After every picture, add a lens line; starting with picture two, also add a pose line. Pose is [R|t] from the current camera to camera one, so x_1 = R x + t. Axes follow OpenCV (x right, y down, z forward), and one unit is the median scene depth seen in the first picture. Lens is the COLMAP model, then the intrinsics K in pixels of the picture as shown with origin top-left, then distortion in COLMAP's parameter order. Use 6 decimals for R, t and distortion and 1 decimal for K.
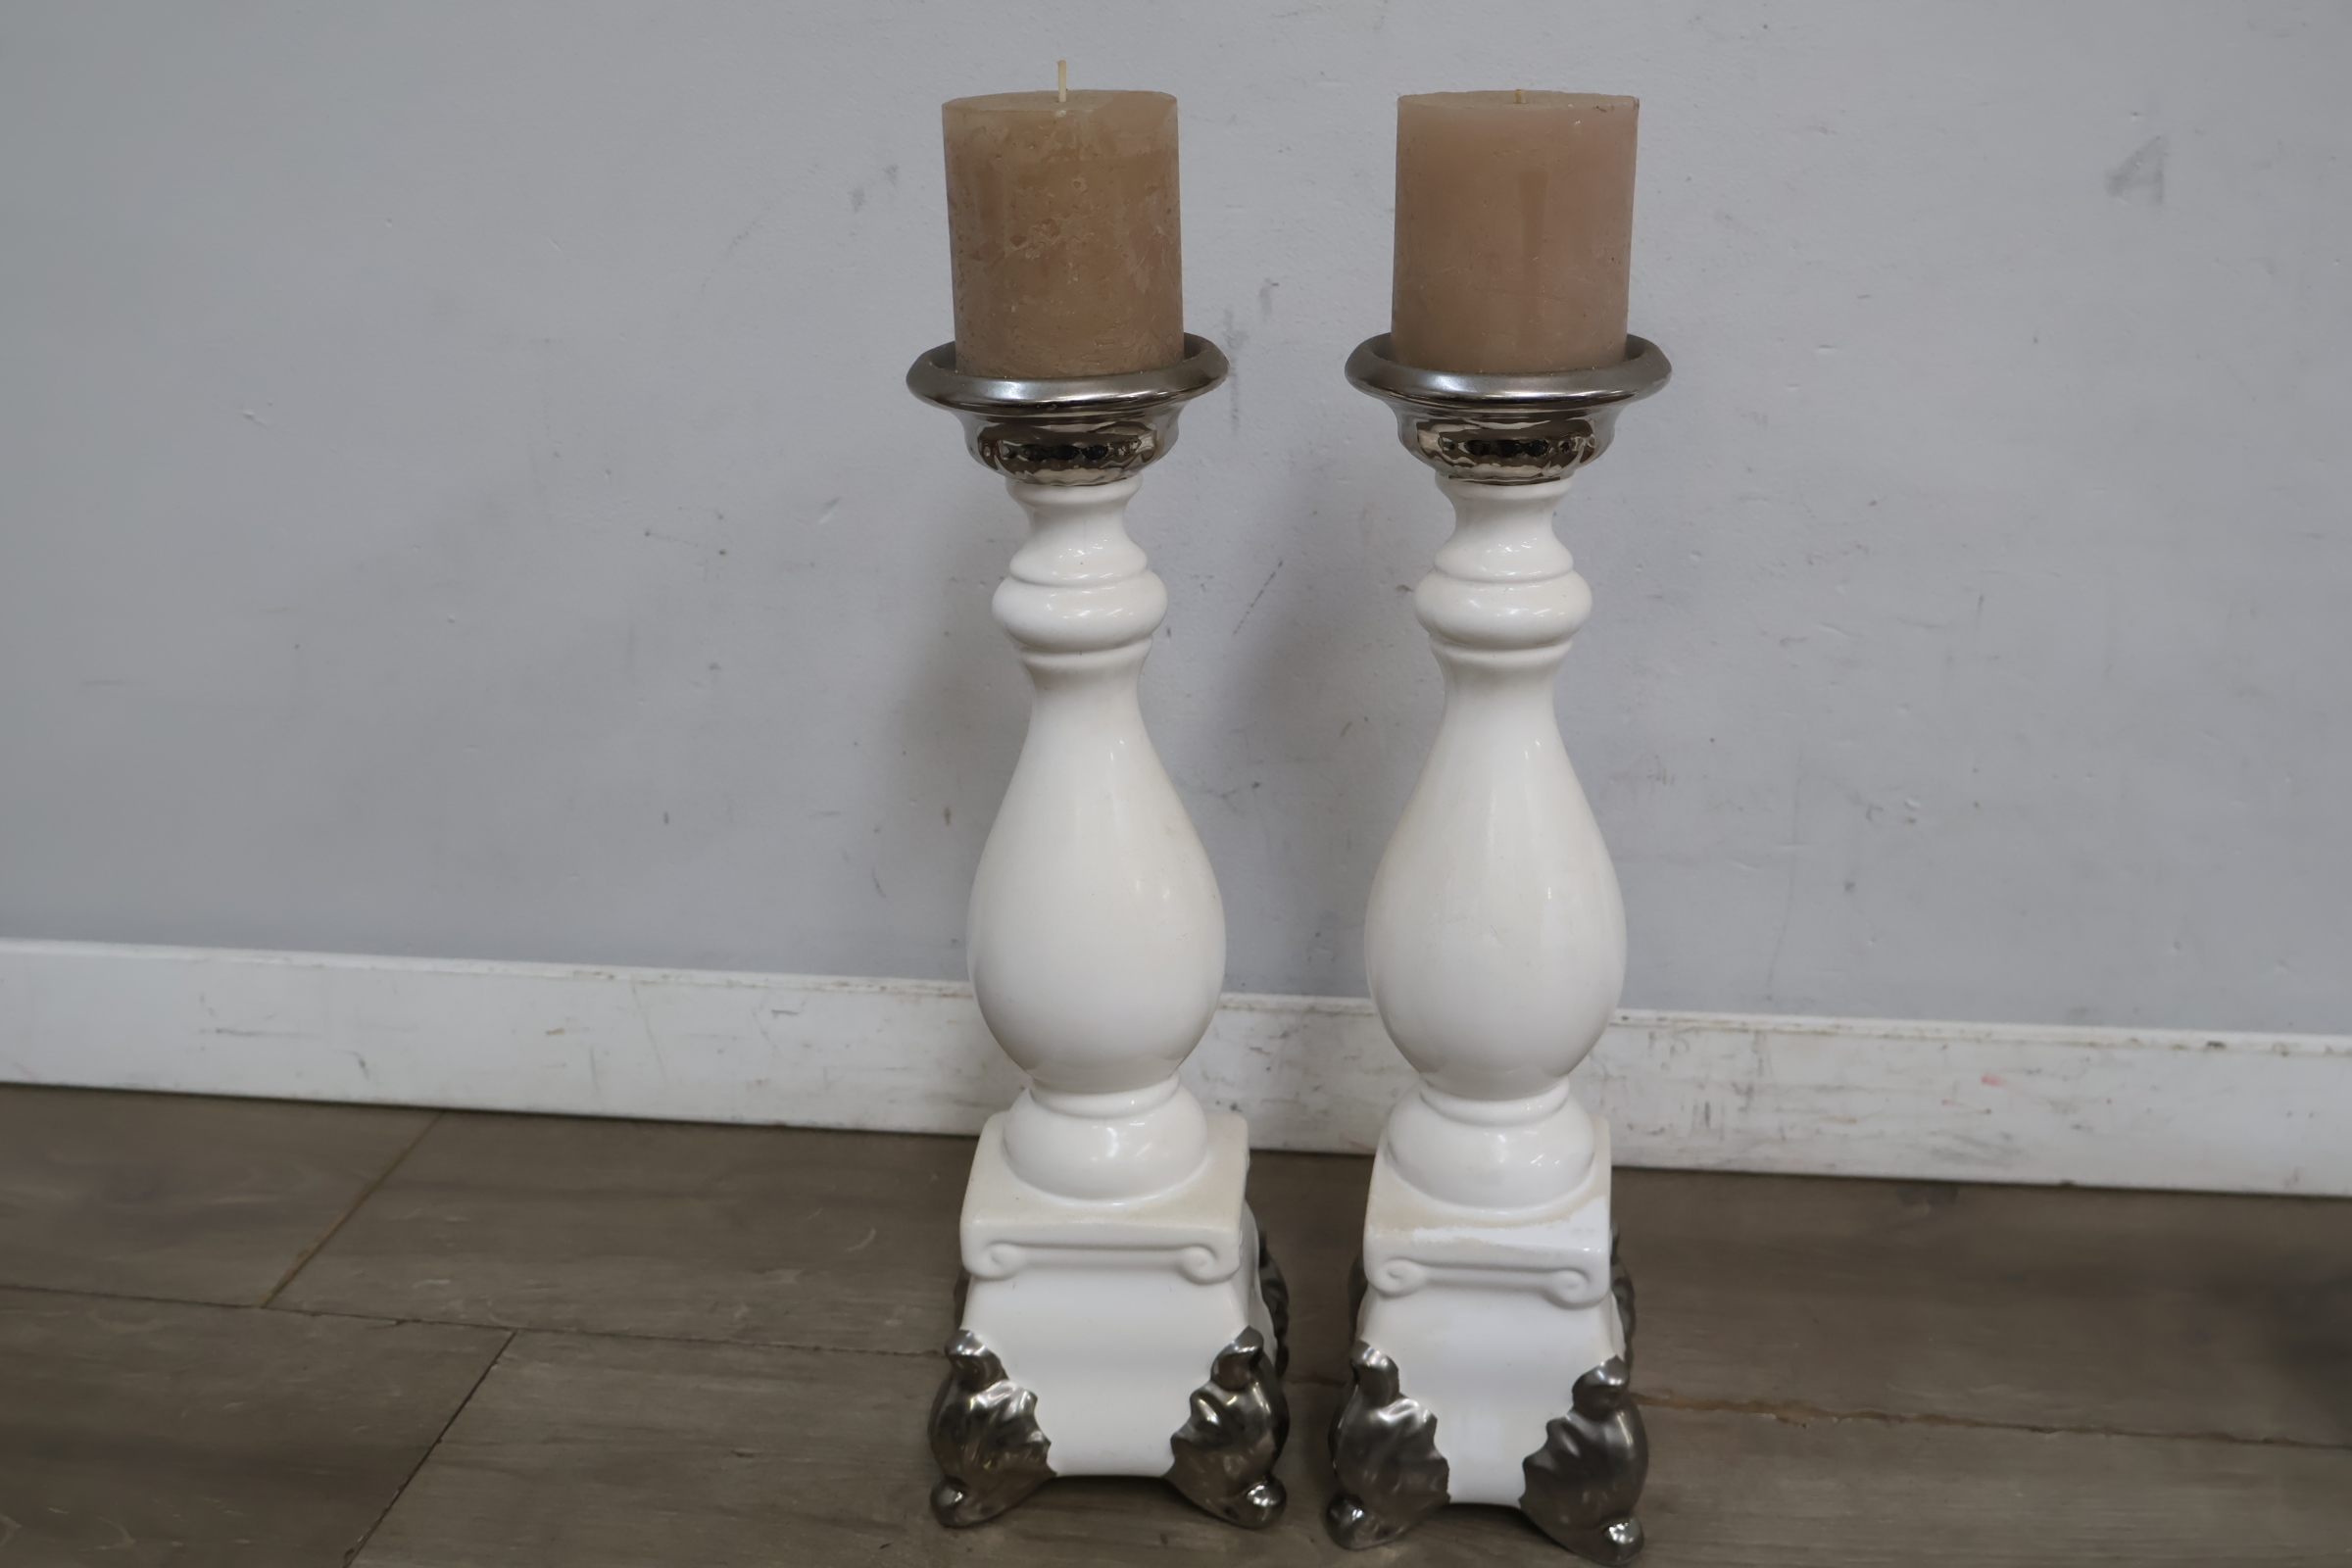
lens RADIAL K [[2465.3, 0, 1176.0], [0, 2465.3, 784.0], [0, 0, 1]] dist [-0.005466, -0.004212]
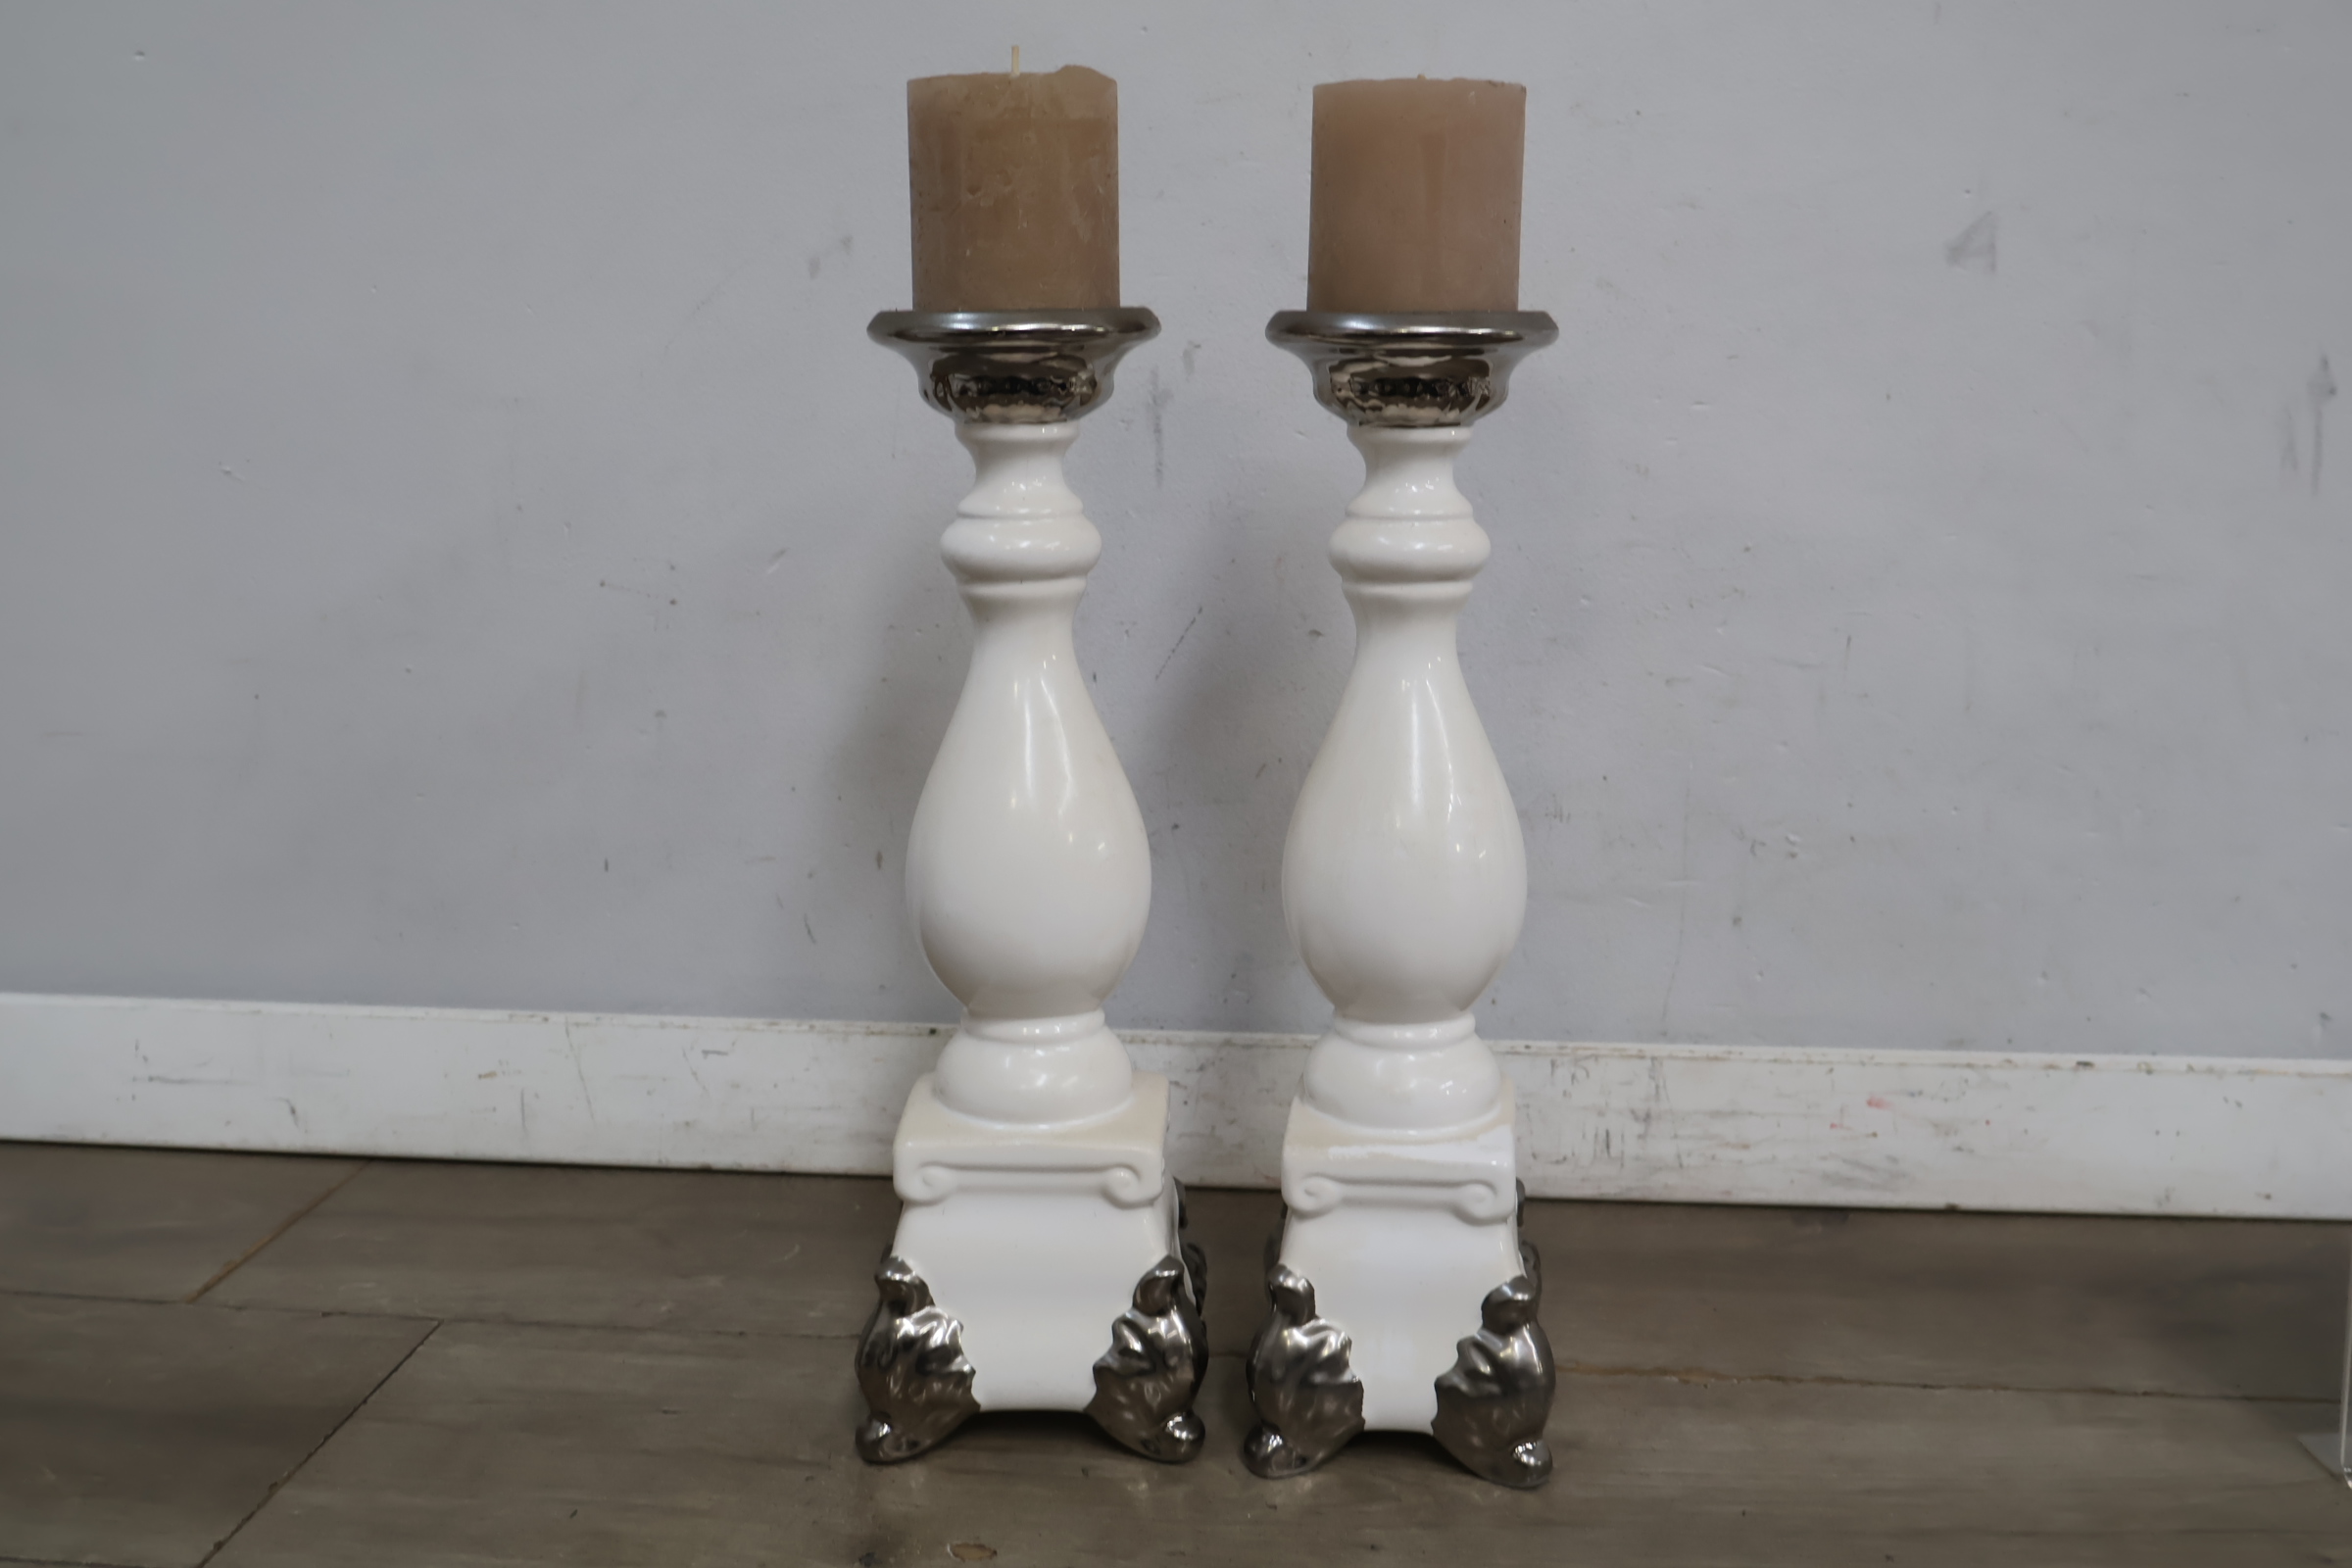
lens RADIAL K [[2464.7, 0, 1181.7], [0, 2464.7, 780.6], [0, 0, 1]] dist [-0.009363, 0.007285]
pose [[0.999077, 0.012963, 0.040959, -0.010307], [-0.006415, 0.987718, -0.156117, 0.181628], [-0.042479, 0.155710, 0.986889, -0.050615]]
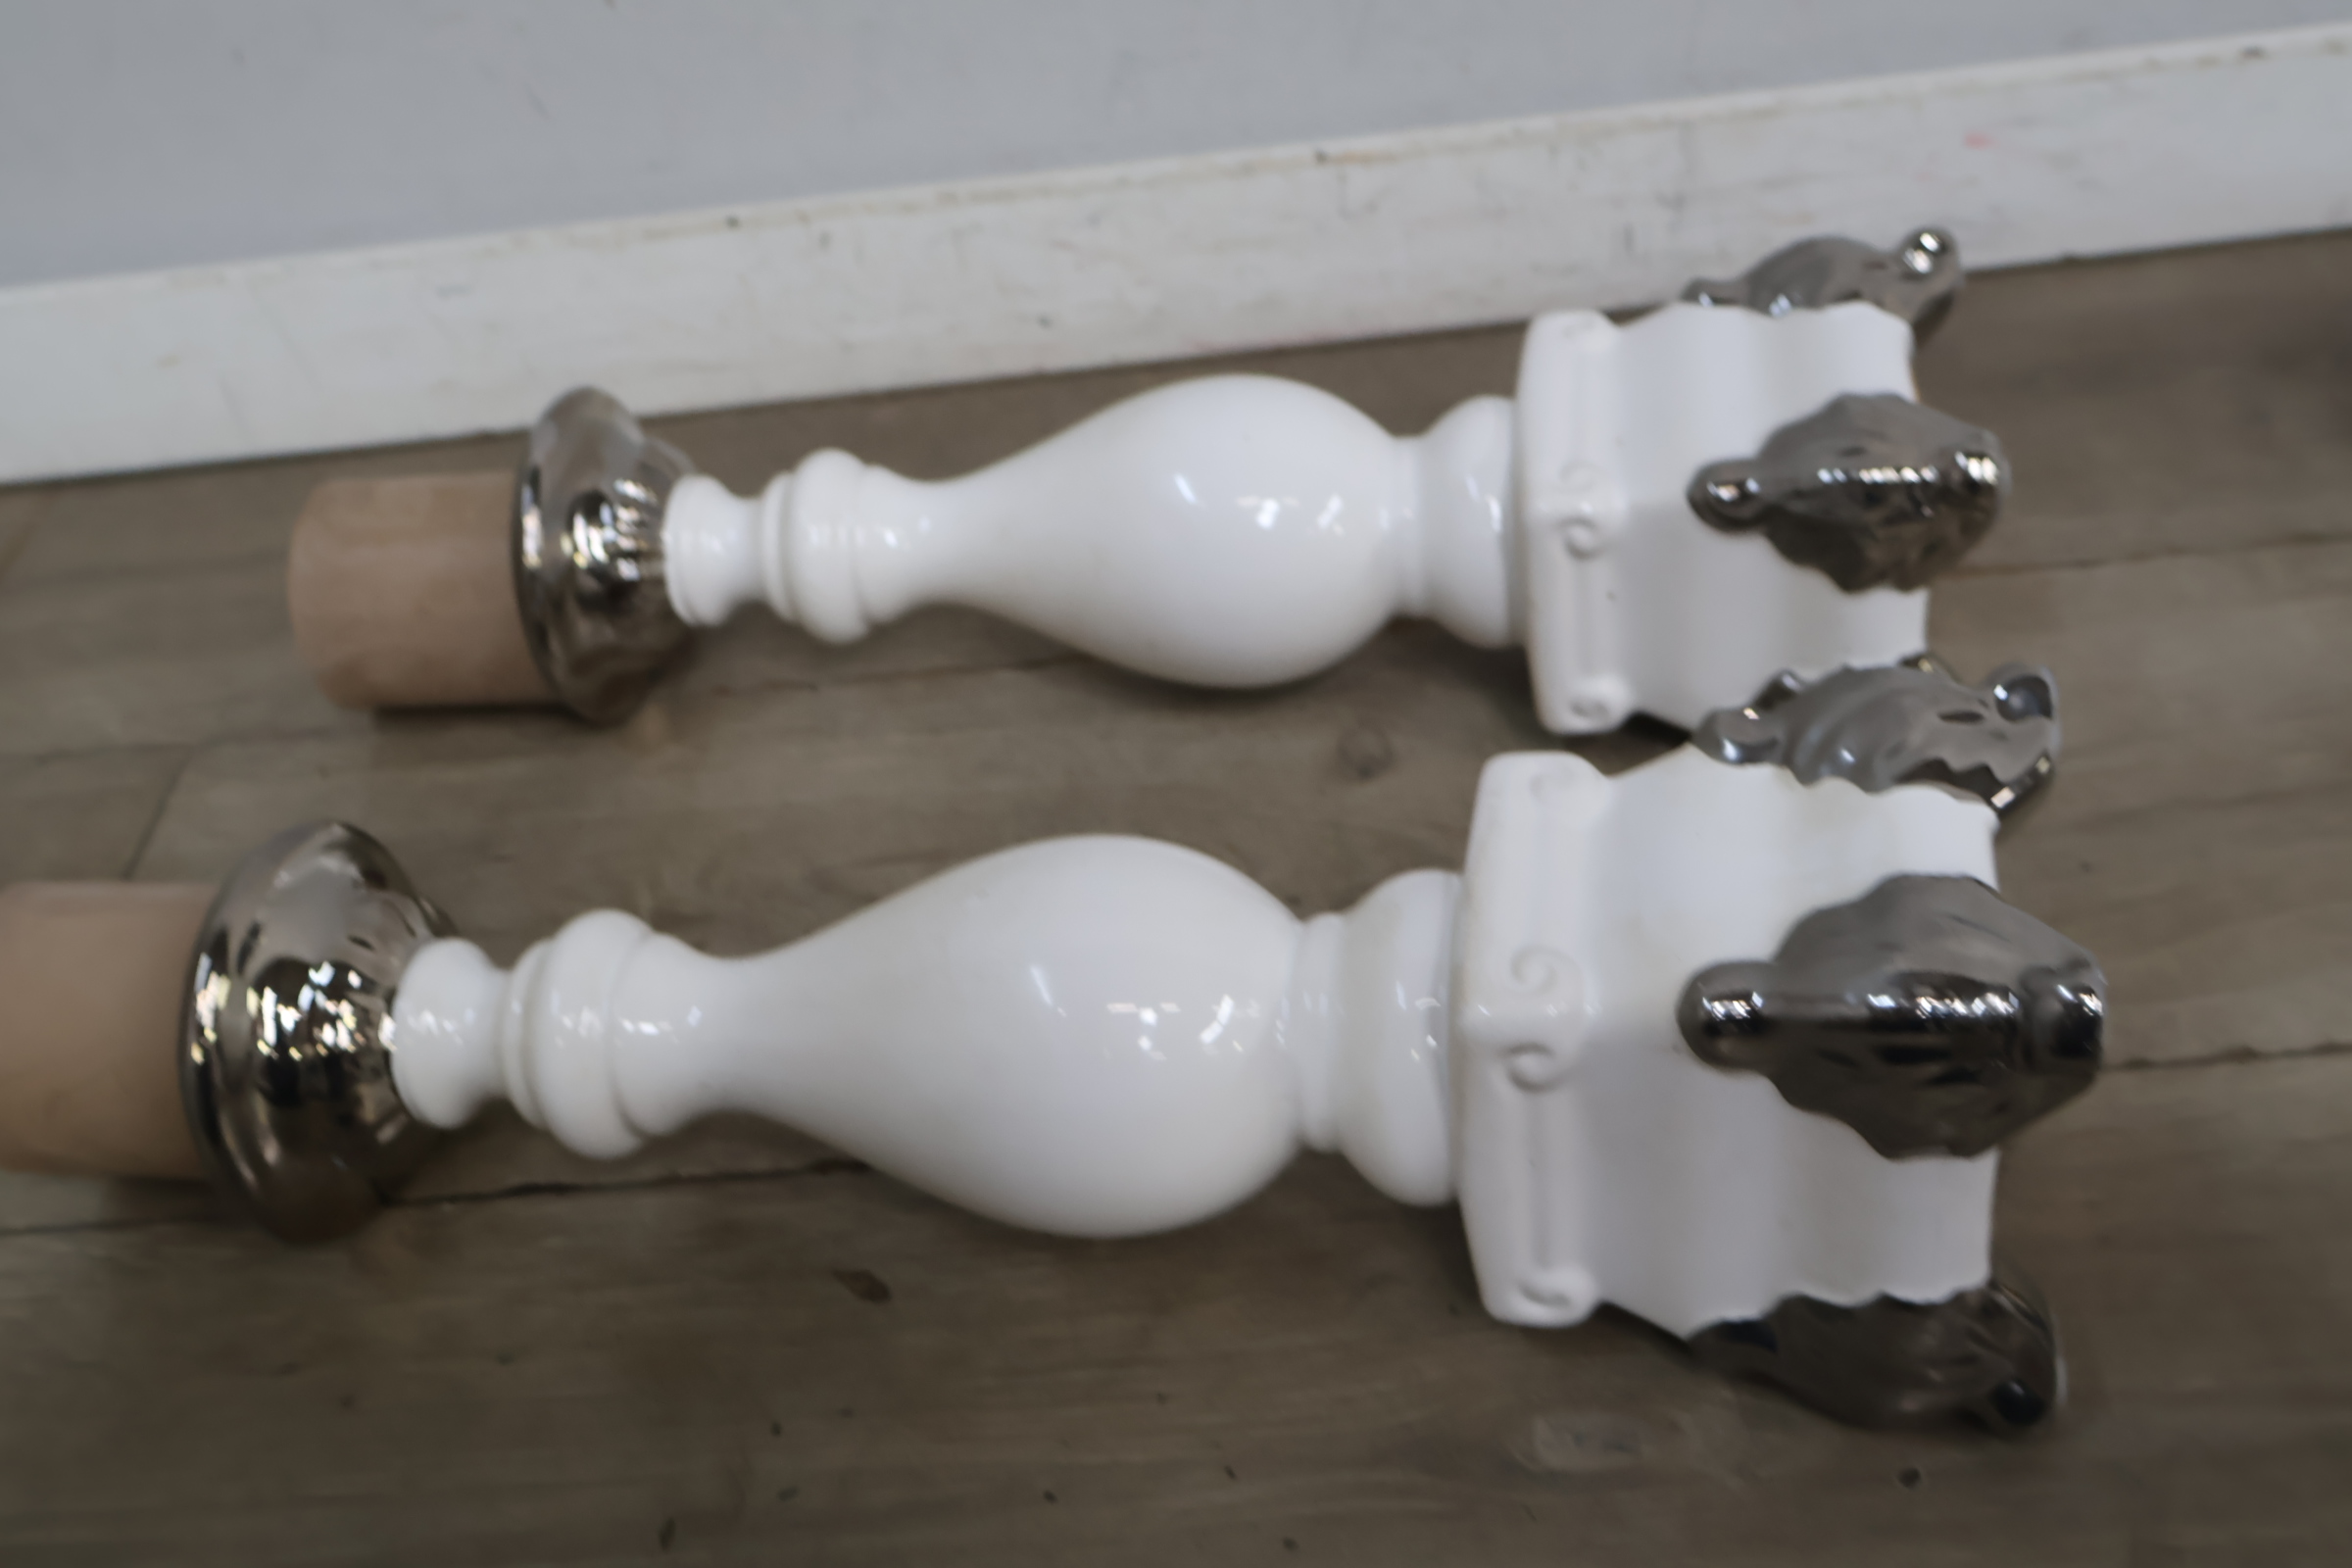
lens RADIAL K [[2465.3, 0, 1176.0], [0, 2465.3, 784.0], [0, 0, 1]] dist [-0.005466, -0.004212]
pose [[0.984927, -0.165201, 0.051255, 0.000200], [0.140654, 0.937413, 0.318550, 0.030016], [-0.100672, -0.306539, 0.946519, 0.250214]]
